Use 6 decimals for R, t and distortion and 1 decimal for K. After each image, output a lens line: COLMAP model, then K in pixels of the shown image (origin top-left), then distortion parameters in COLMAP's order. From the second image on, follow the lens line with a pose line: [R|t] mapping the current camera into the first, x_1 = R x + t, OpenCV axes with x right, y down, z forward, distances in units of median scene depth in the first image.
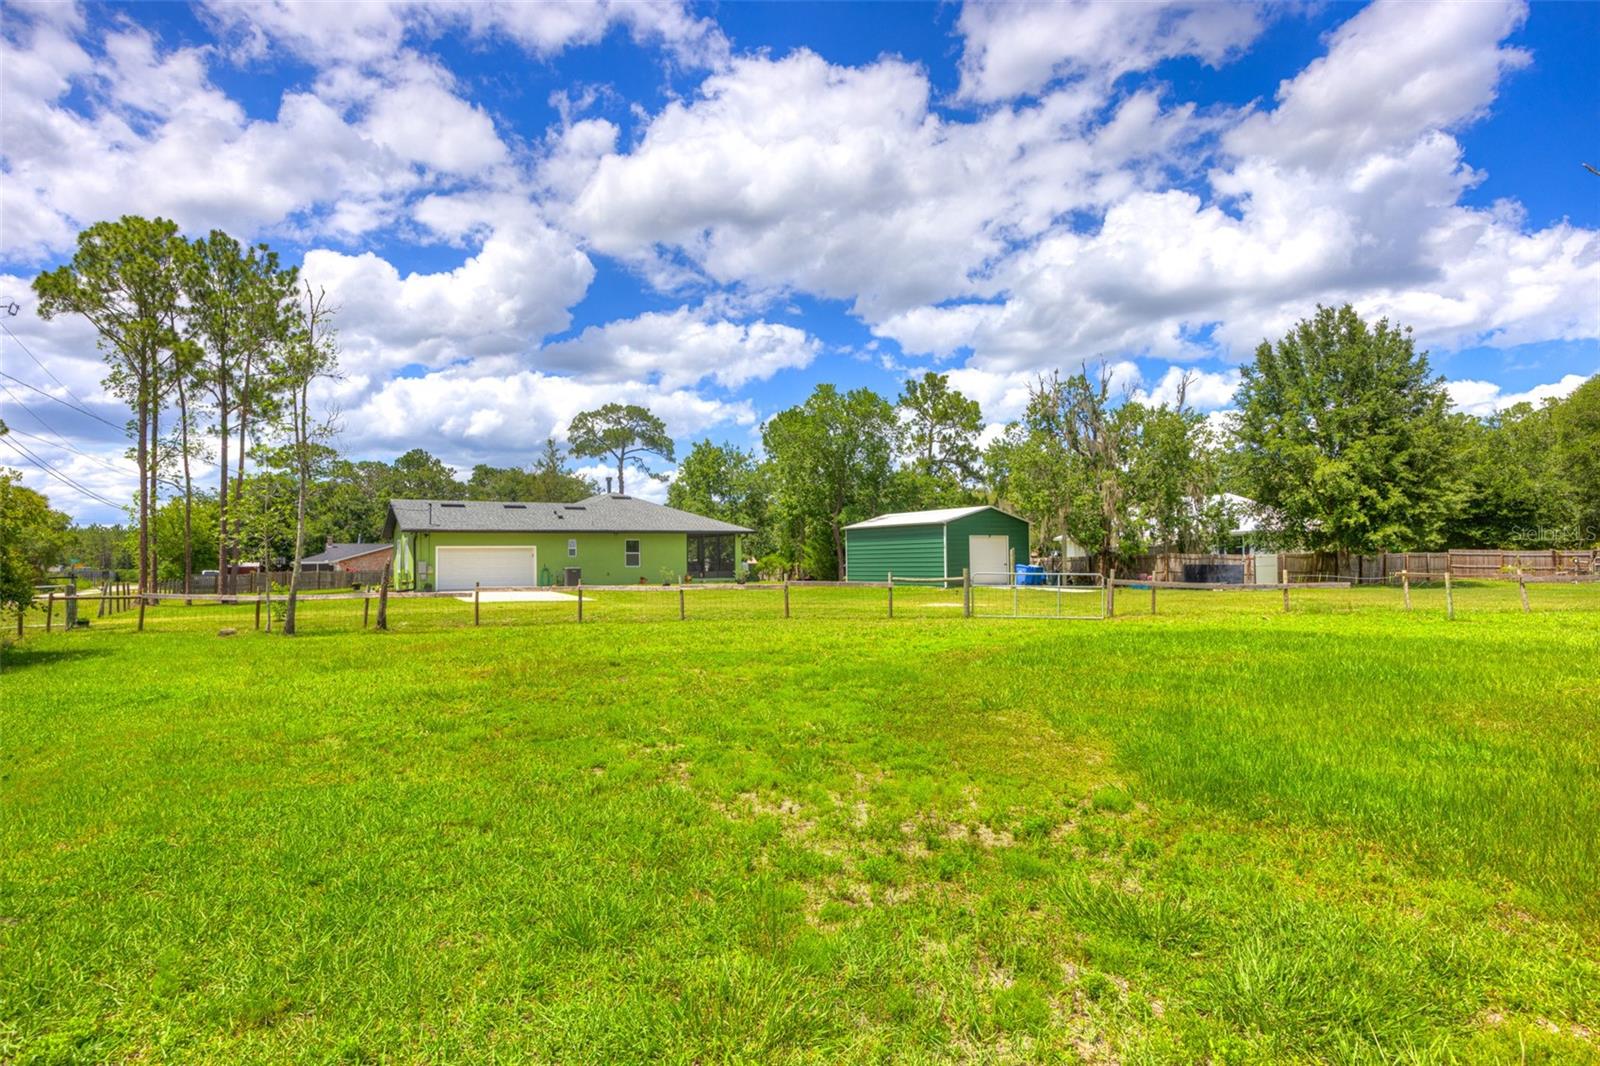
lens RADIAL K [[850.8, 0, 800.0], [0, 850.8, 533.0], [0, 0, 1]] dist [-0.000363, 0.000337]
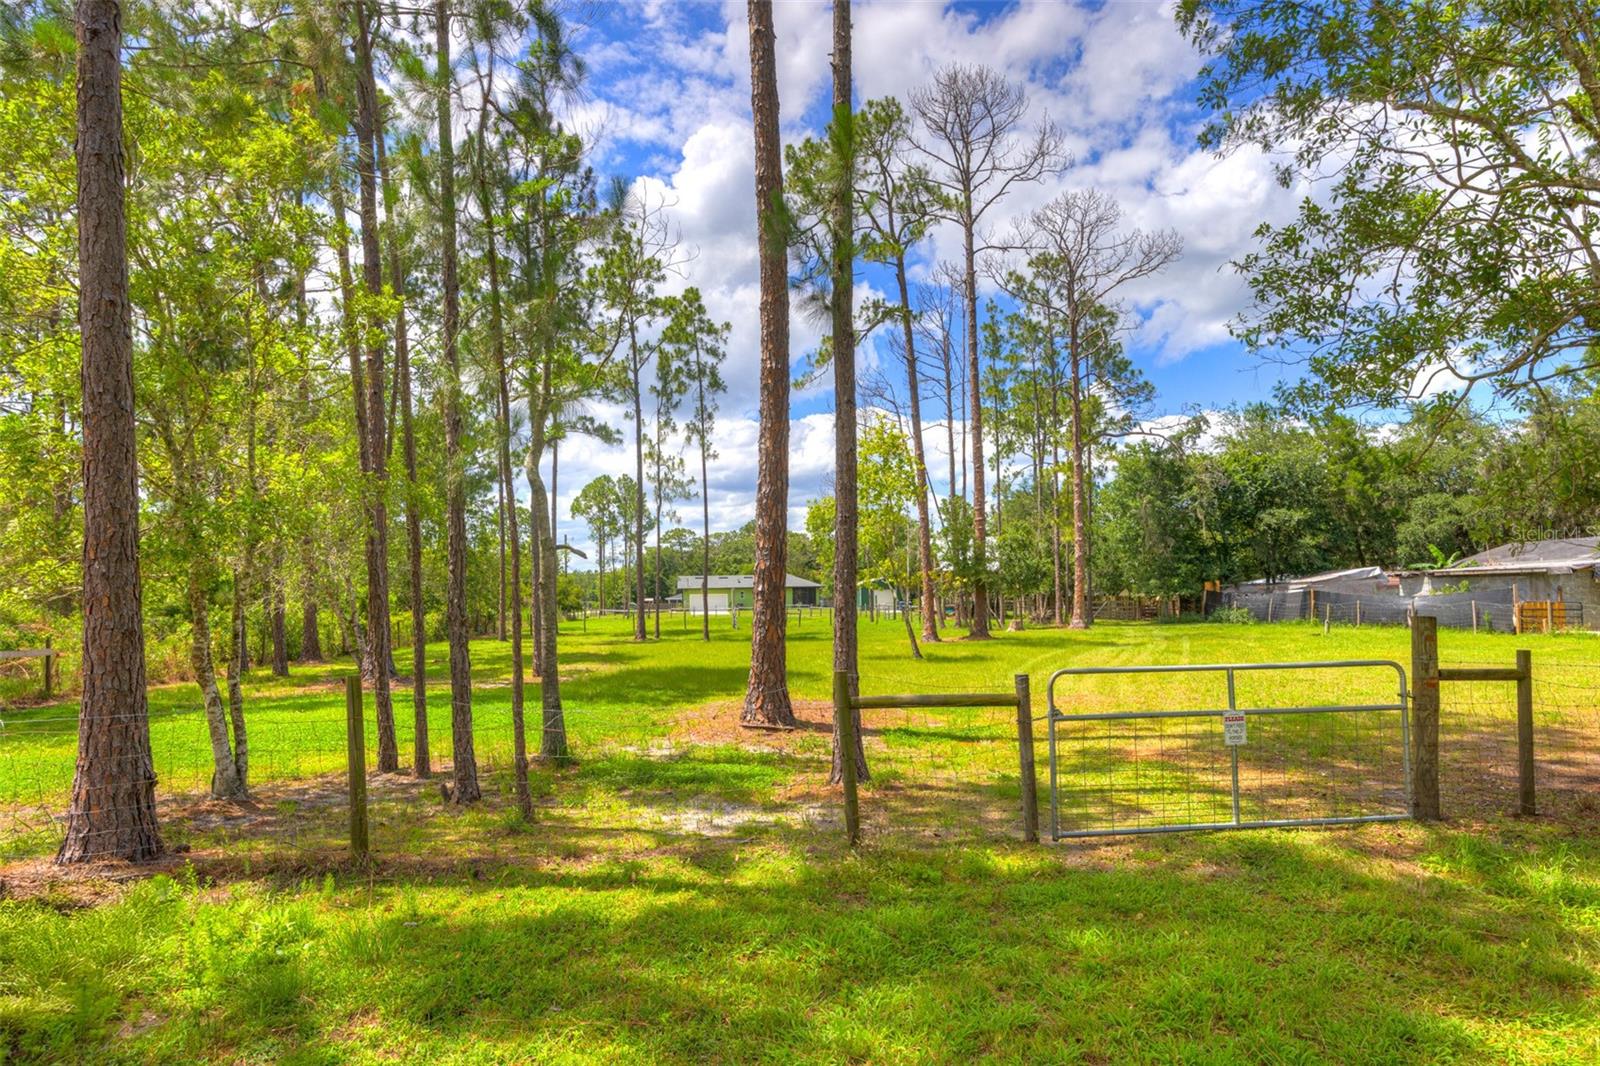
lens RADIAL K [[888.6, 0, 810.5], [0, 888.6, 580.4], [0, 0, 1]] dist [0.000278, 0.000010]
pose [[0.908341, -0.008187, -0.418150, 0.928114], [0.016011, 0.999756, 0.015205, -0.055089], [0.417924, -0.020506, 0.908251, -1.181770]]
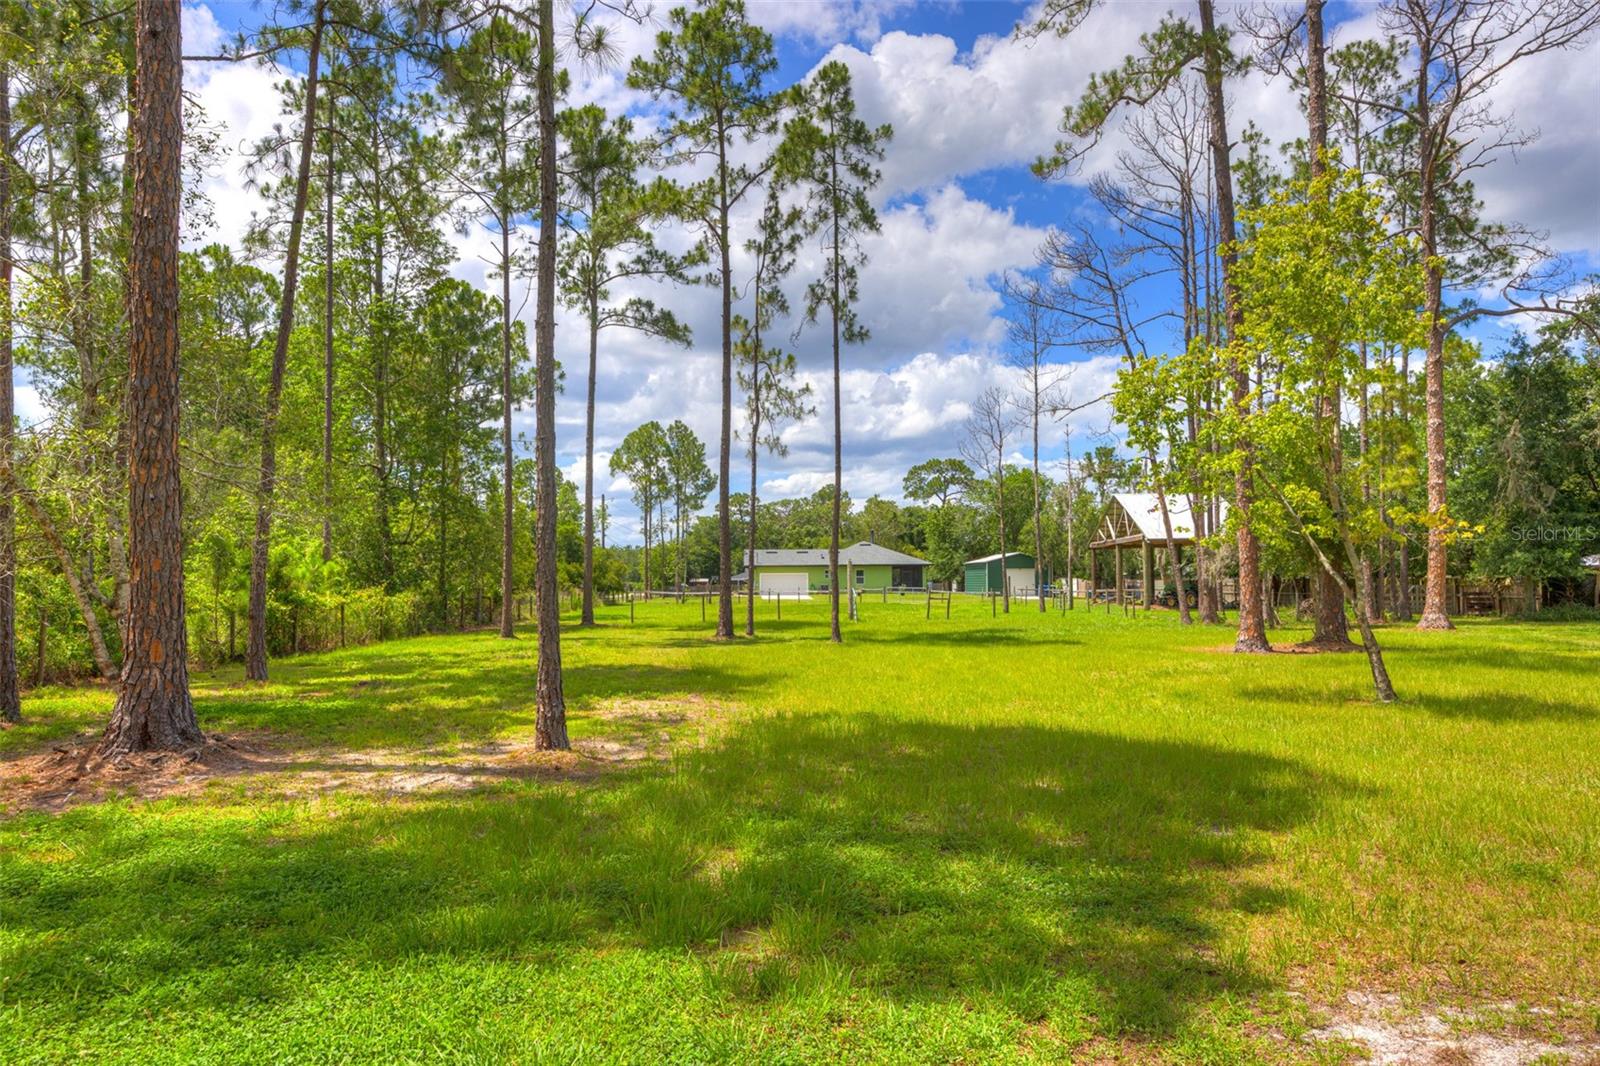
lens RADIAL K [[1041.7, 0, 800.0], [0, 1041.7, 533.0], [0, 0, 1]] dist [-0.016423, 0.006365]
pose [[0.872788, -0.013258, -0.487919, 0.764682], [0.008239, 0.999889, -0.012431, -0.042658], [0.488030, 0.006829, 0.872800, -0.998202]]
